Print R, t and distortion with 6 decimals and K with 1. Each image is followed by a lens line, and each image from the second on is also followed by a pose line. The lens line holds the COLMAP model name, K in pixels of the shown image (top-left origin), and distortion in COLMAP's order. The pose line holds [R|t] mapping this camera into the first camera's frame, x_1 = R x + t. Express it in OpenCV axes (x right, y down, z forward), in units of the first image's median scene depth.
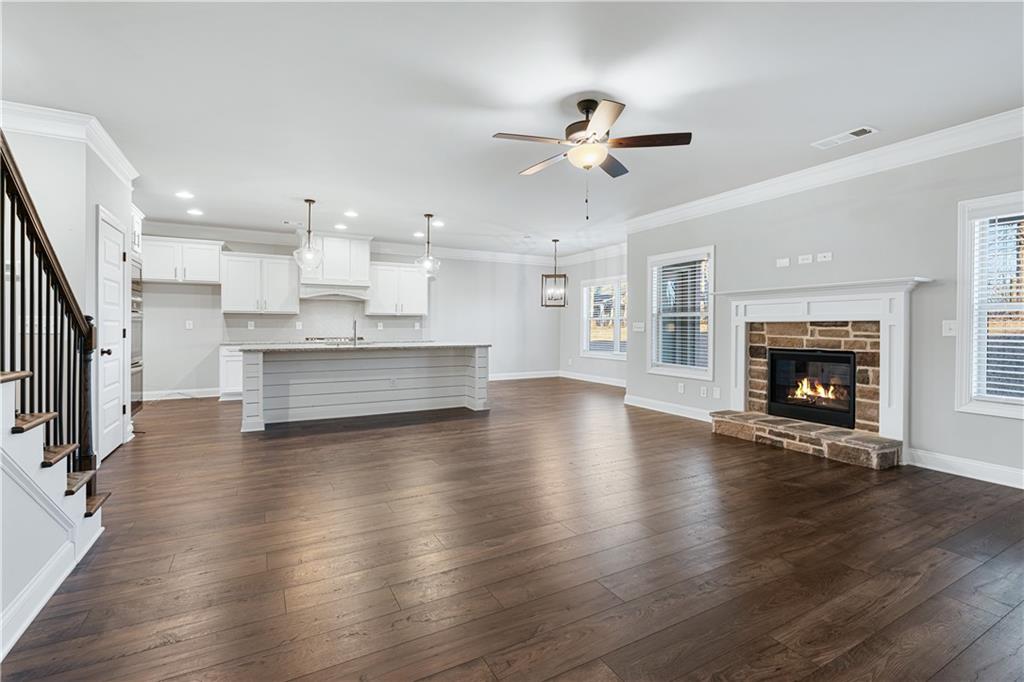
lens RADIAL K [[447.5, 0, 511.0], [0, 447.5, 329.3], [0, 0, 1]] dist [0.000125, 0.000076]
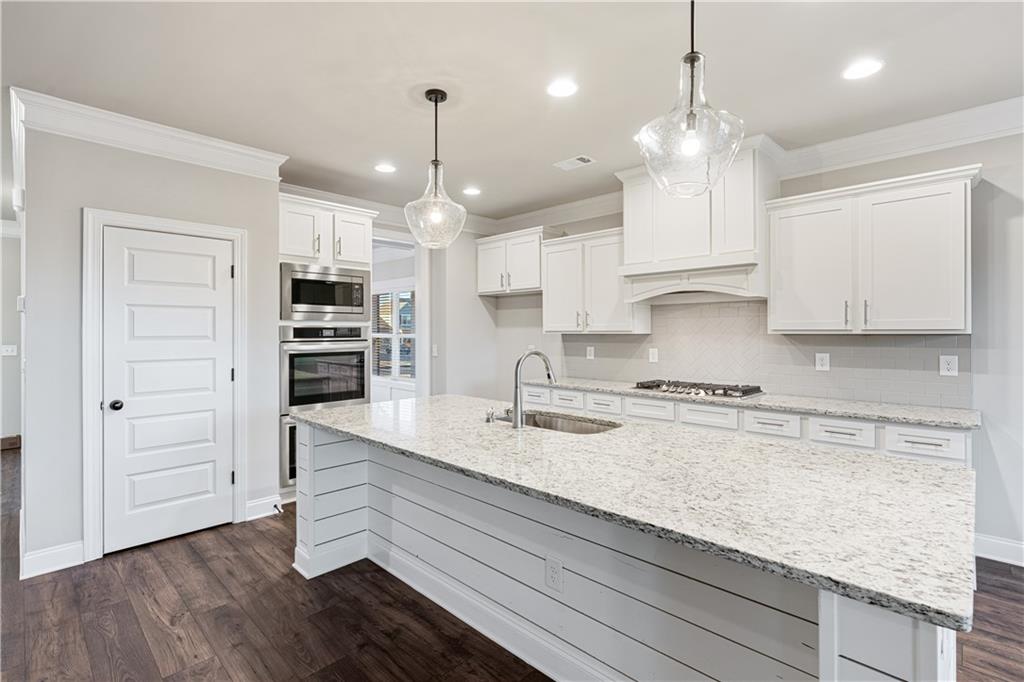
lens RADIAL K [[496.9, 0, 512.0], [0, 496.9, 341.0], [0, 0, 1]] dist [-0.000137, 0.000014]
pose [[0.313578, 0.013341, -0.949469, 0.058792], [-0.000626, 0.999904, 0.013843, -0.055507], [0.949562, -0.003746, 0.313557, 1.081360]]
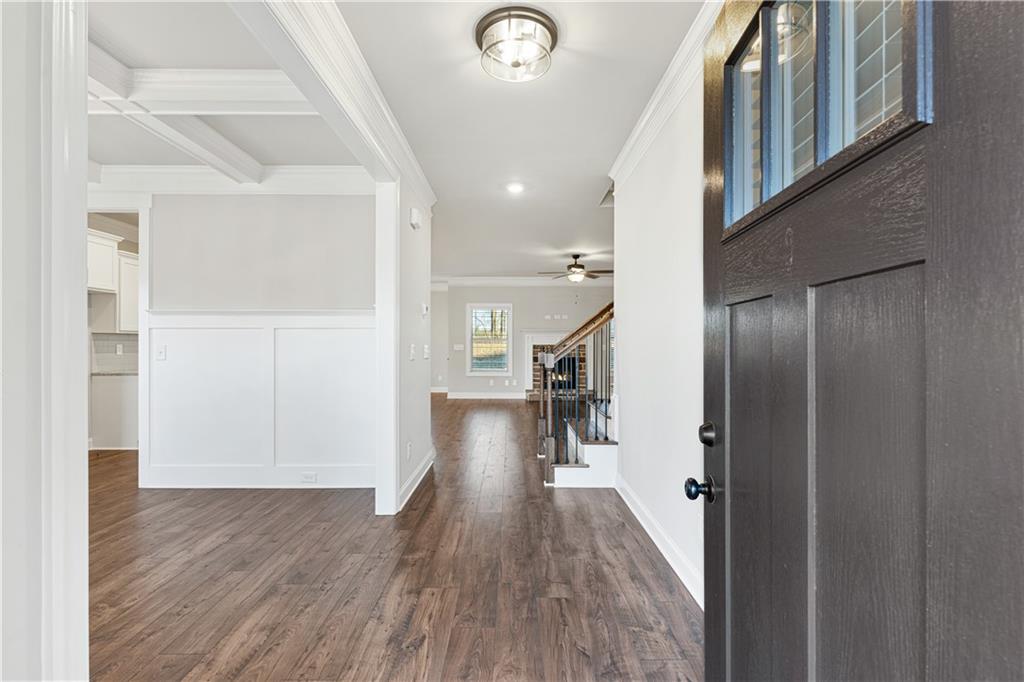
lens RADIAL K [[470.3, 0, 512.0], [0, 470.3, 341.0], [0, 0, 1]] dist [0.000564, 0.000072]
pose [[0.474527, 0.002666, 0.880237, -1.528457], [0.006288, 0.999960, -0.006418, -0.022548], [-0.880218, 0.008580, 0.474491, 0.084940]]
